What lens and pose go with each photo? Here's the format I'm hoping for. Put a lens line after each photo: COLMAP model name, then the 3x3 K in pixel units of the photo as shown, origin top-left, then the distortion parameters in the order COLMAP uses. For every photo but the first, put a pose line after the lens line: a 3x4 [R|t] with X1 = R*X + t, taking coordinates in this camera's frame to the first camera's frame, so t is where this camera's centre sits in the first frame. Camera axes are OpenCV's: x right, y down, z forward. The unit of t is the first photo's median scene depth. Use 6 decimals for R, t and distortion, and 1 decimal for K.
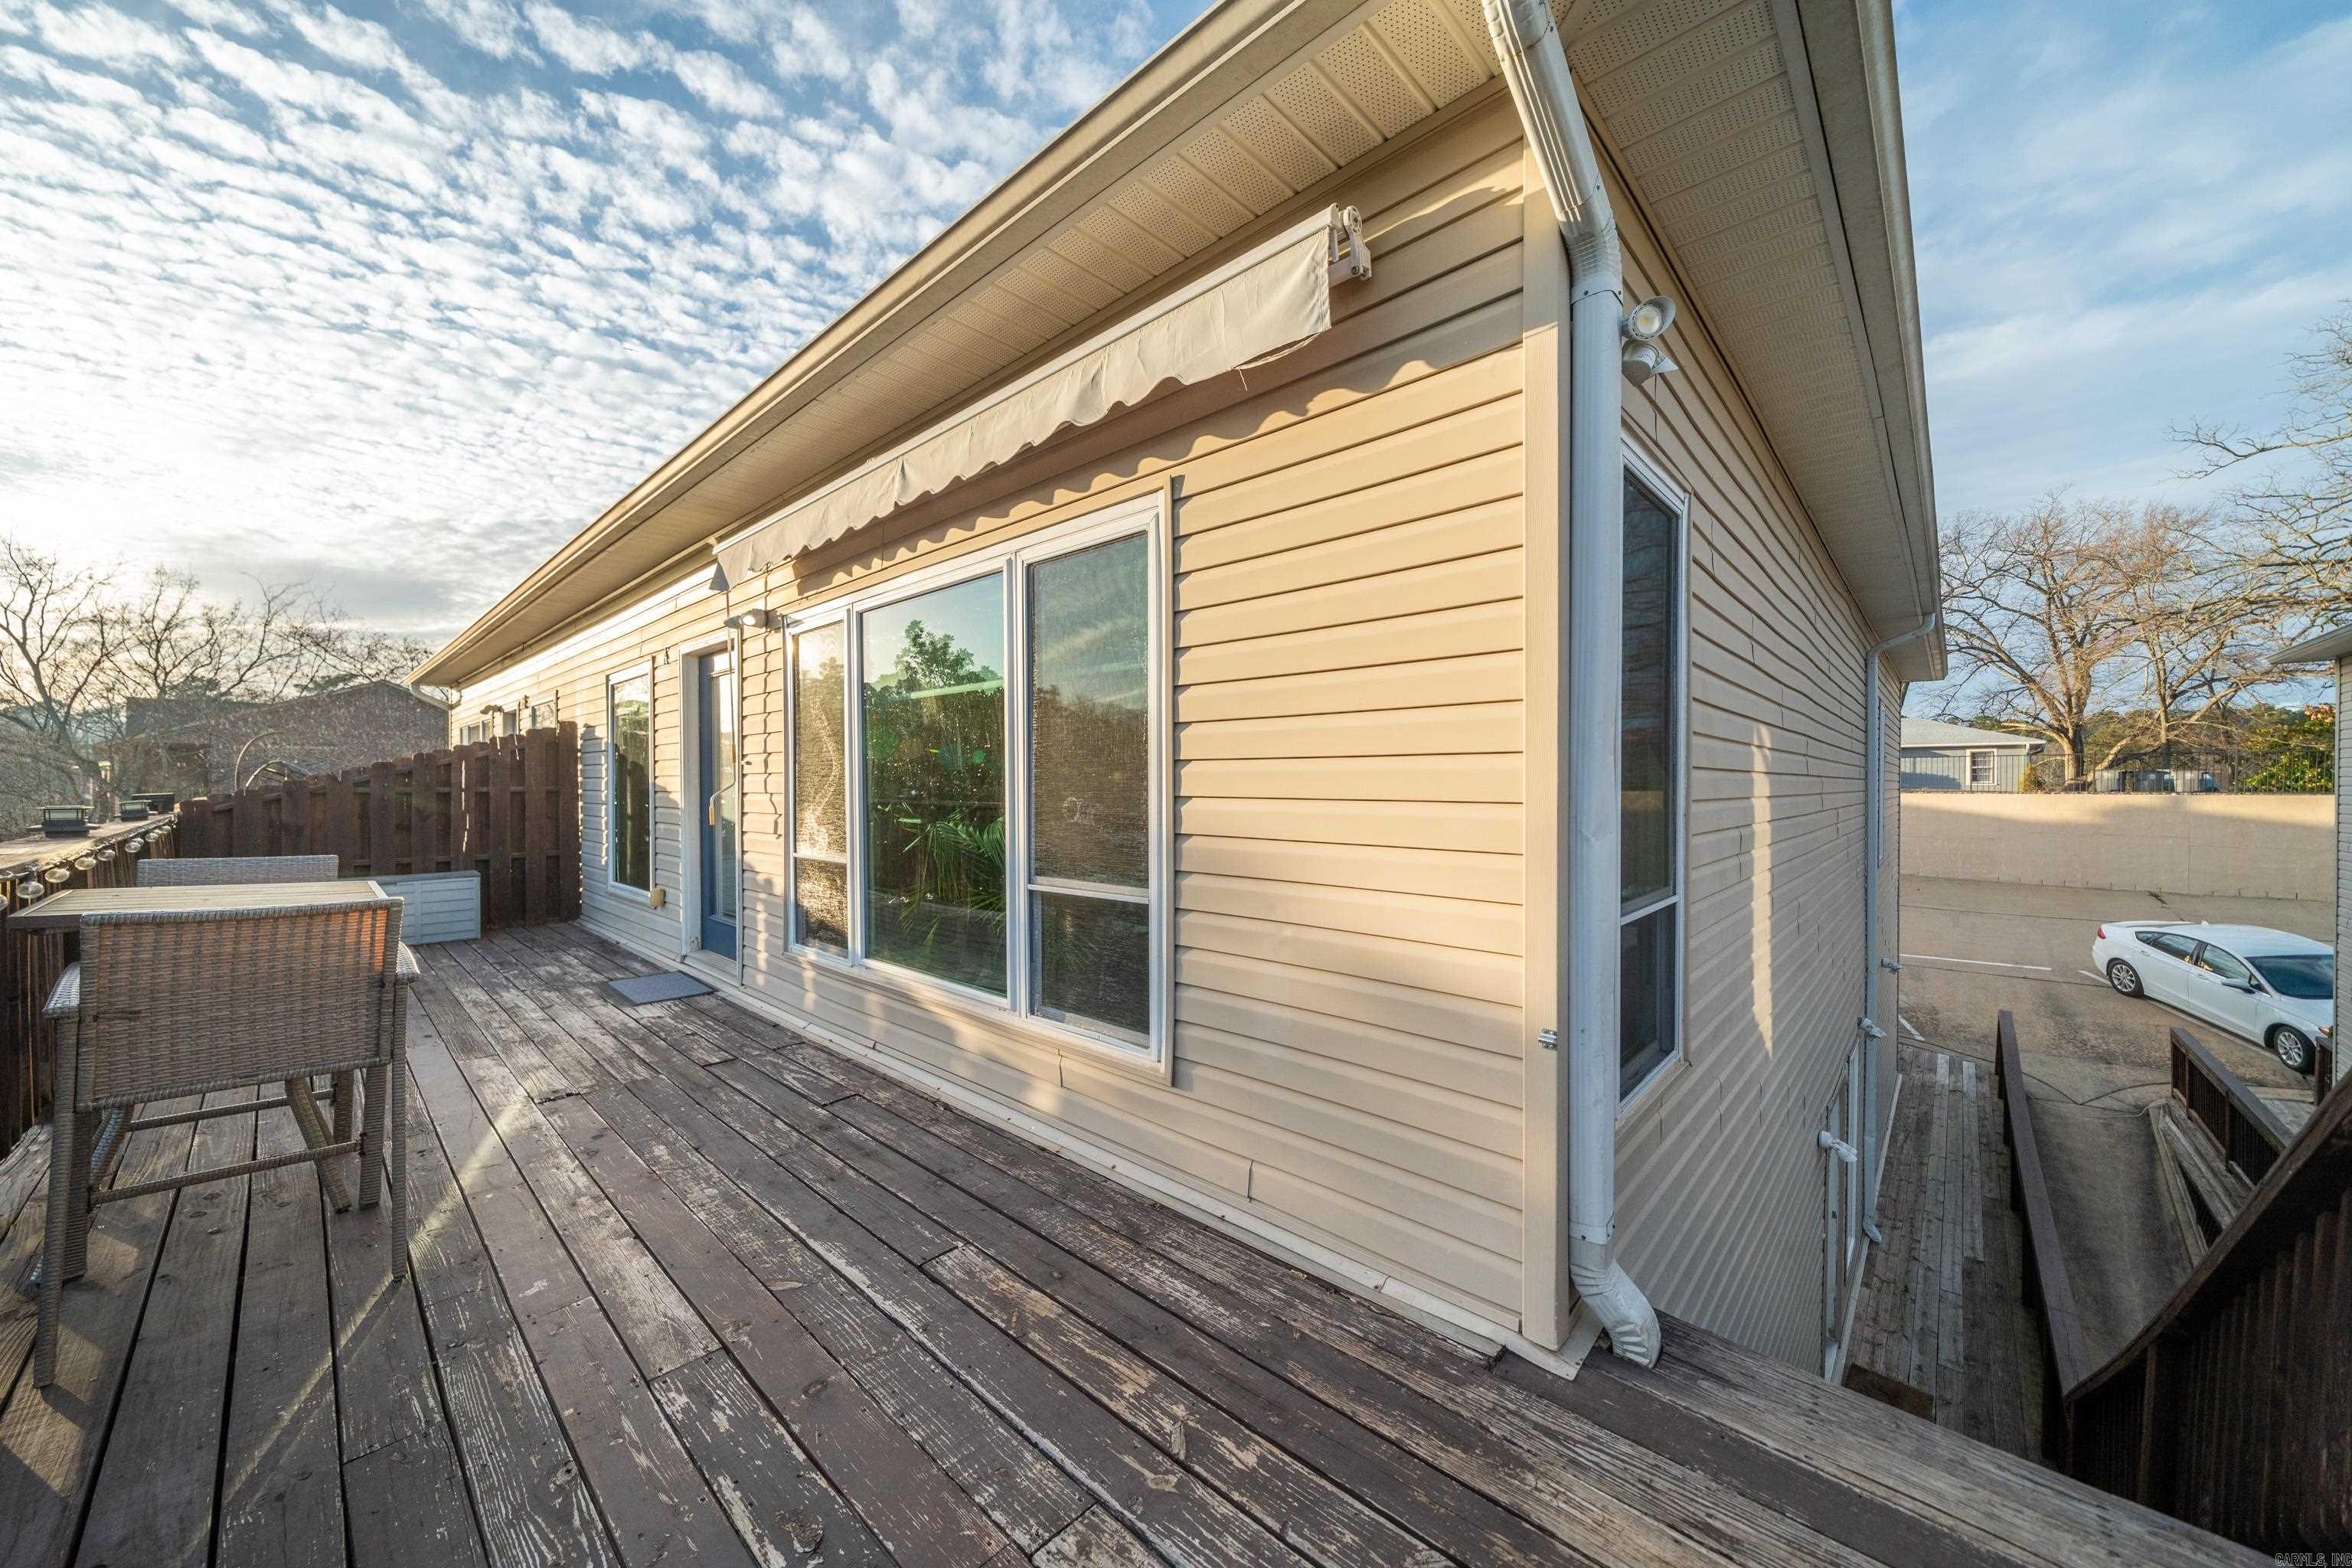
lens RADIAL K [[831.3, 0, 1182.1], [0, 831.3, 799.9], [0, 0, 1]] dist [-0.001512, -0.000114]
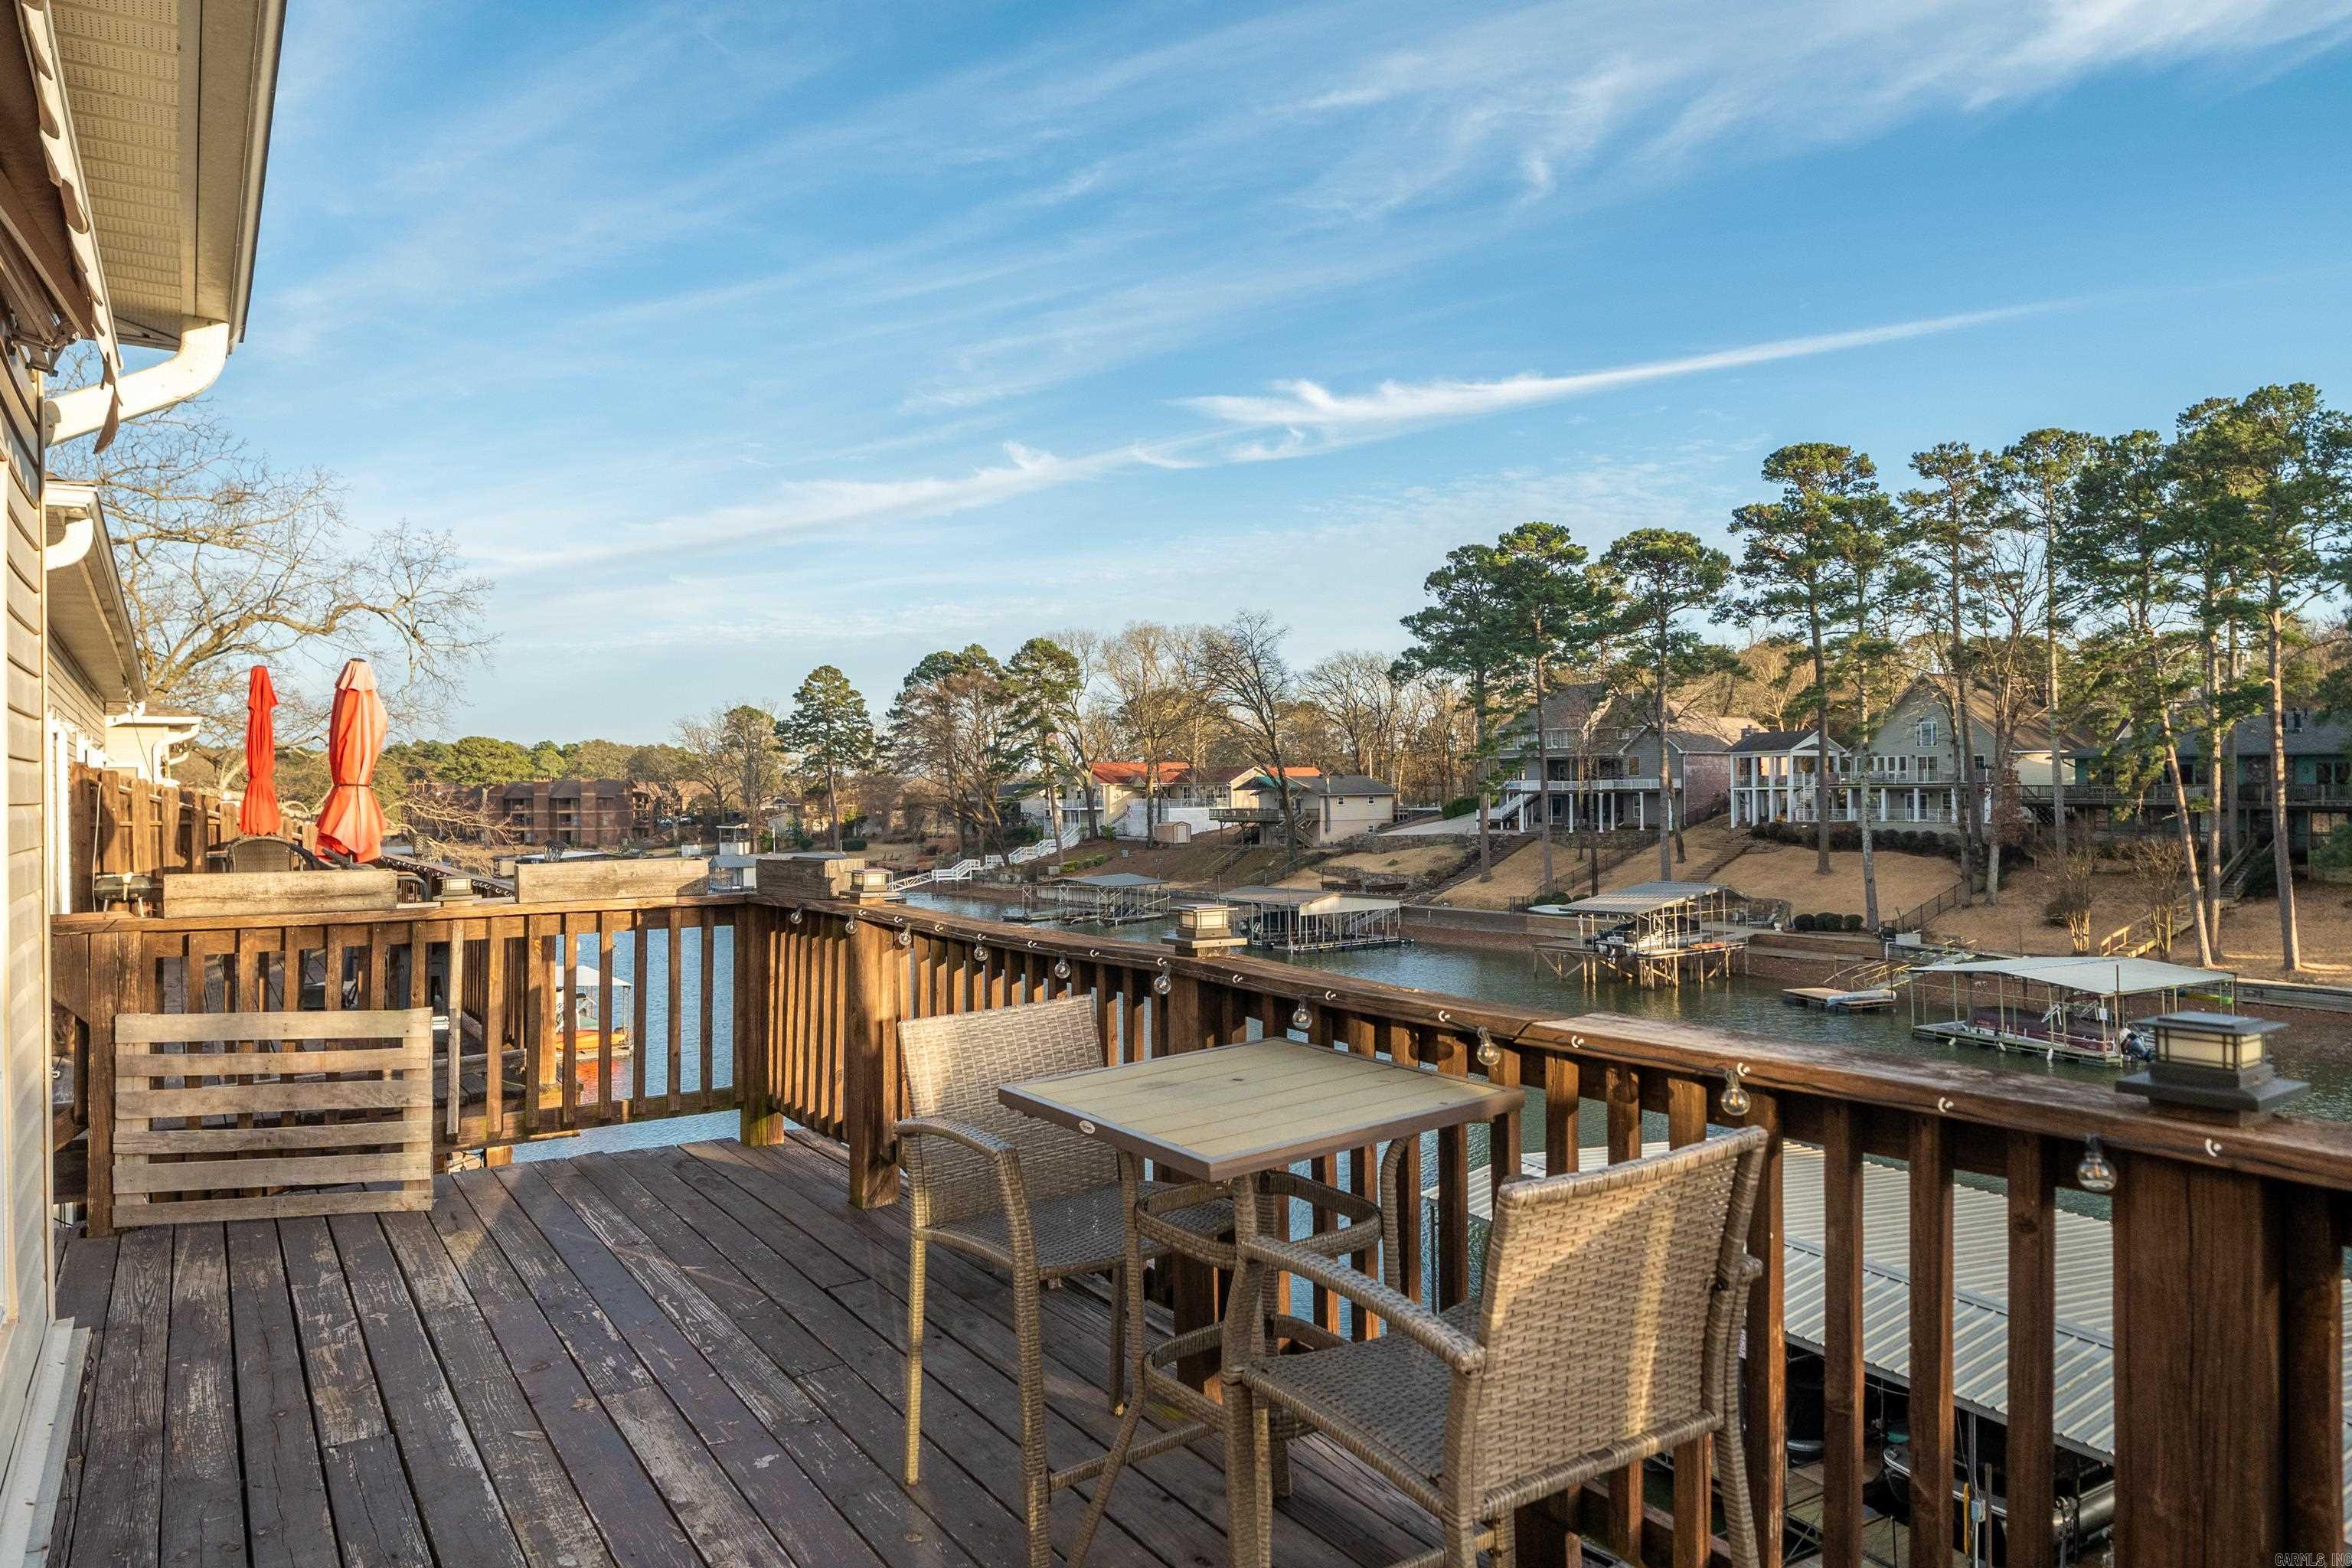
lens RADIAL K [[1512.4, 0, 1168.0], [0, 1512.4, 783.8], [0, 0, 1]] dist [0.001488, 0.000558]
pose [[-0.968084, 0.007115, 0.250525, -1.143857], [0.010933, 0.999844, 0.013851, -0.123668], [-0.250387, 0.016148, -0.968011, 1.745629]]
